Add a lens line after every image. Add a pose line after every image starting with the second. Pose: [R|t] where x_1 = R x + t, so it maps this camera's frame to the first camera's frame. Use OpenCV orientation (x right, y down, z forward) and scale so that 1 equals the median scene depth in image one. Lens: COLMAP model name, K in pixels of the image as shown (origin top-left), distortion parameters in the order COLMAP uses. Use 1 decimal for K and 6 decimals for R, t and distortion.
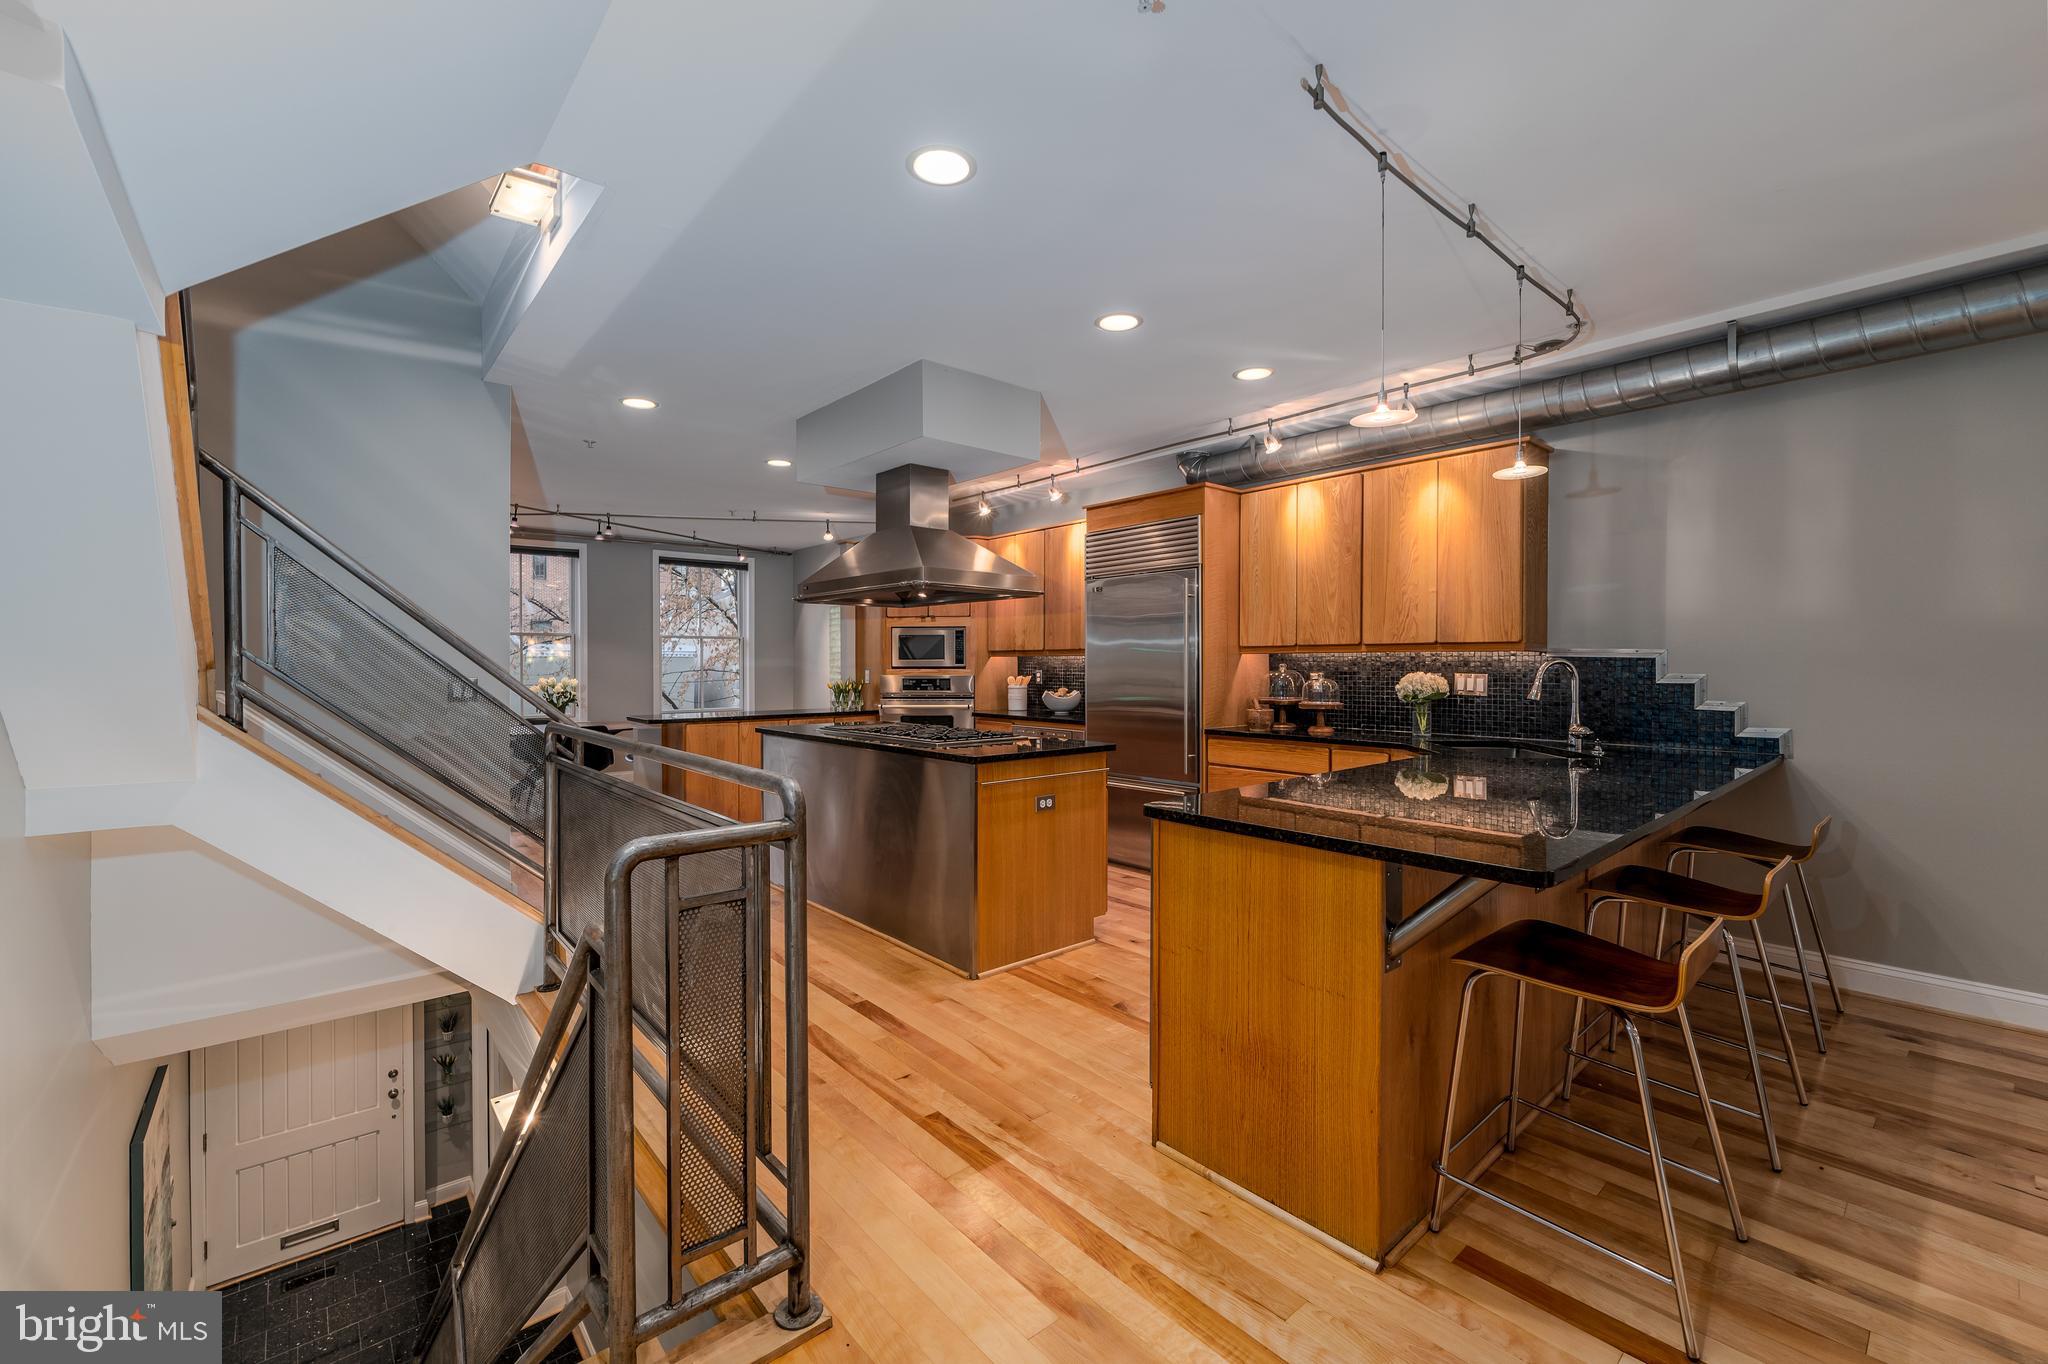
lens RADIAL K [[847.6, 0, 1017.4], [0, 847.6, 686.3], [0, 0, 1]] dist [-0.000616, -0.000352]
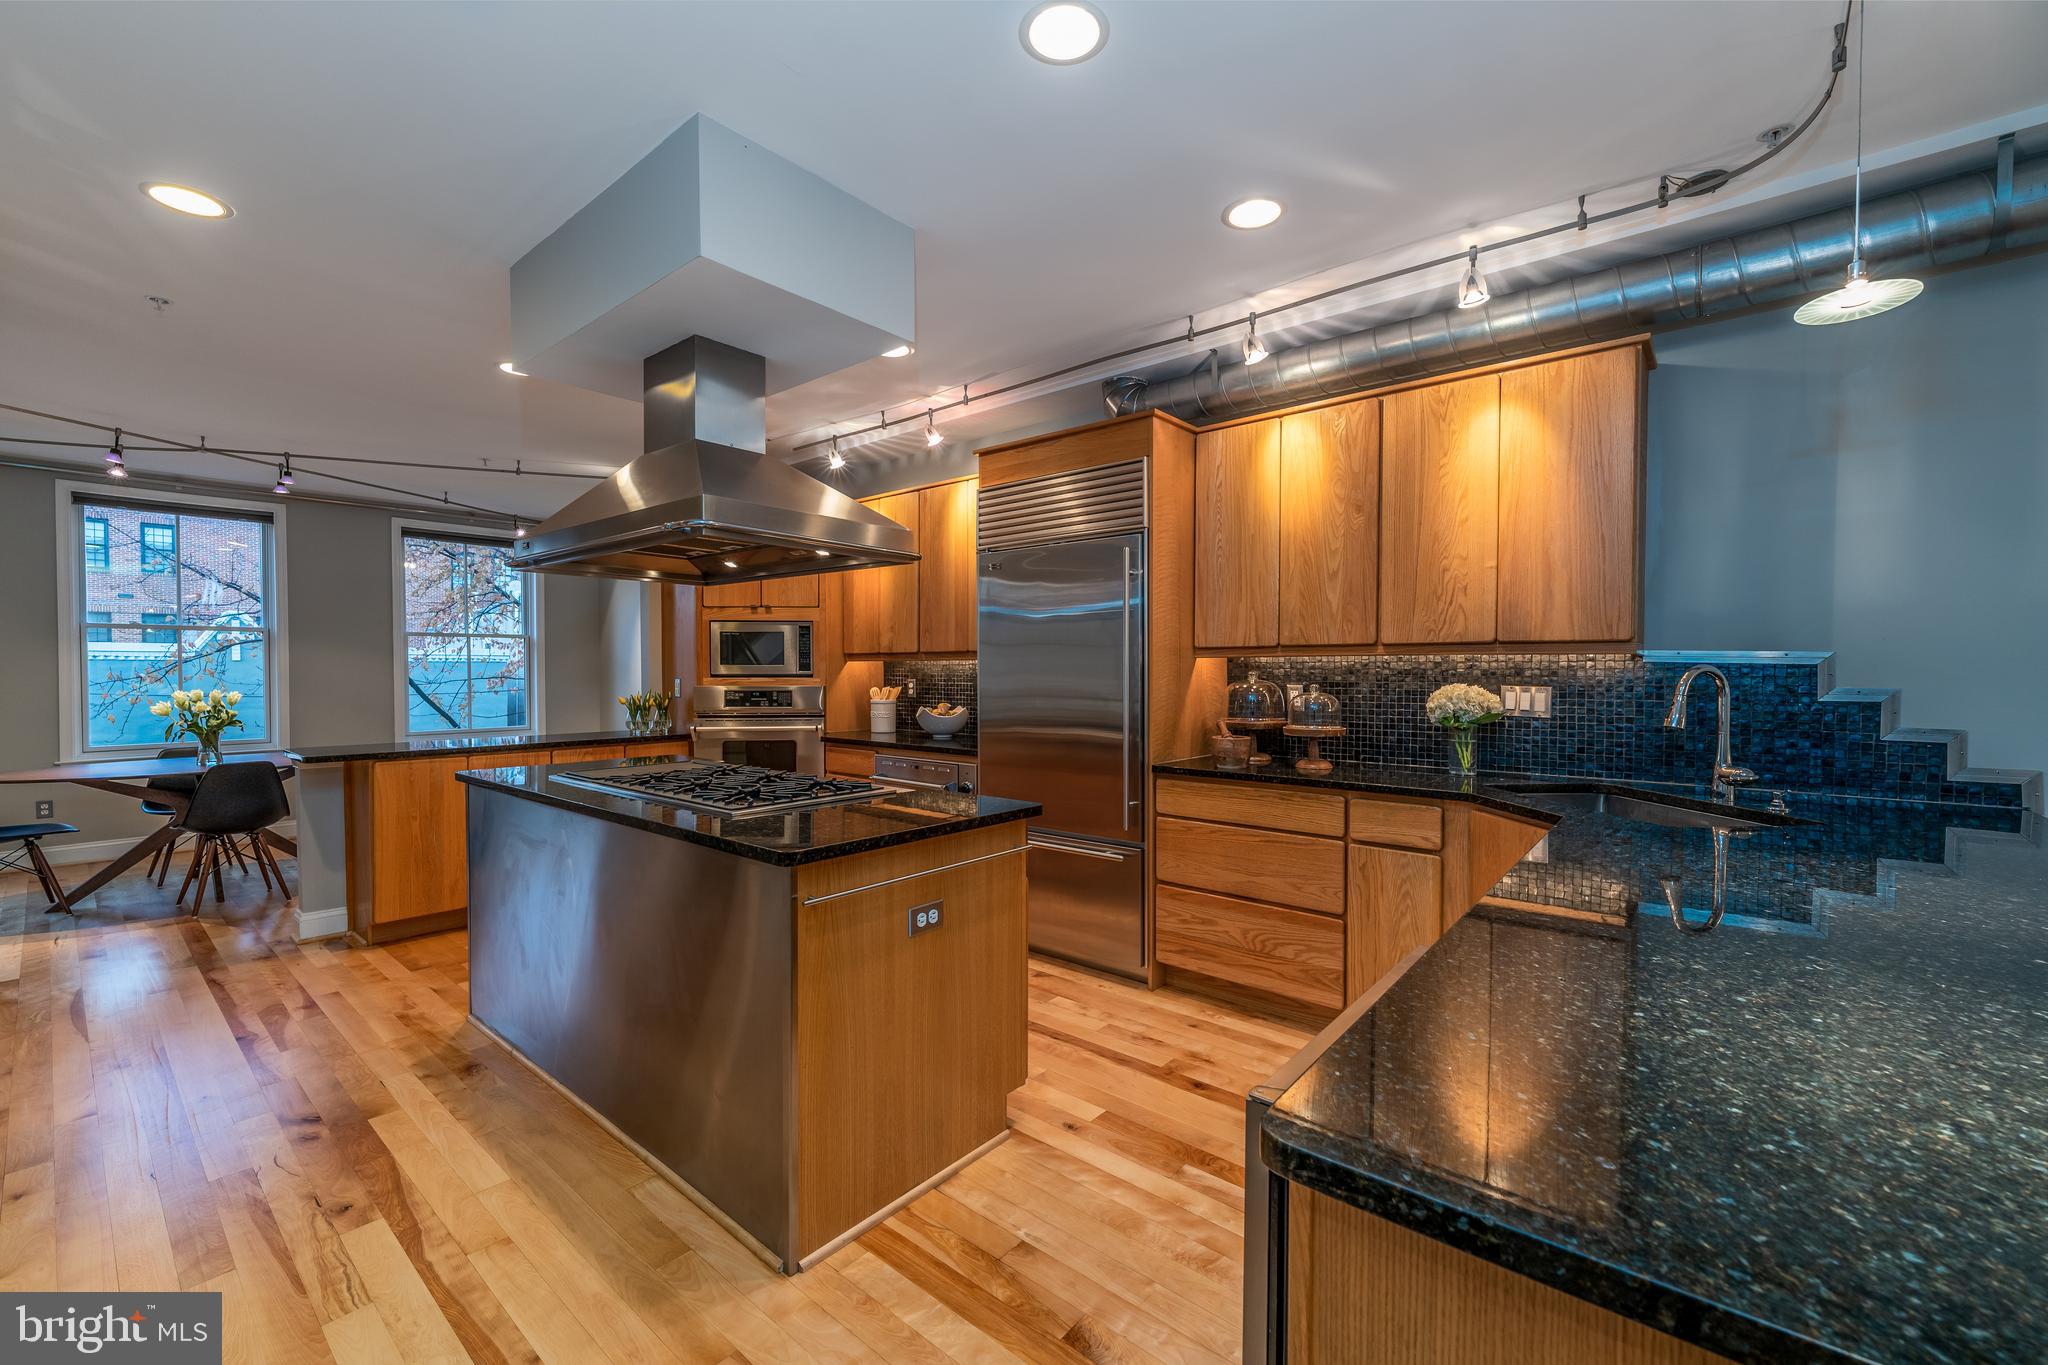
lens RADIAL K [[847.6, 0, 1017.4], [0, 847.6, 686.8], [0, 0, 1]] dist [-0.000616, -0.000352]
pose [[0.988530, -0.001981, 0.151014, 0.006064], [0.002897, 0.999979, -0.005849, -0.010237], [-0.150999, 0.006220, 0.988514, 0.328237]]
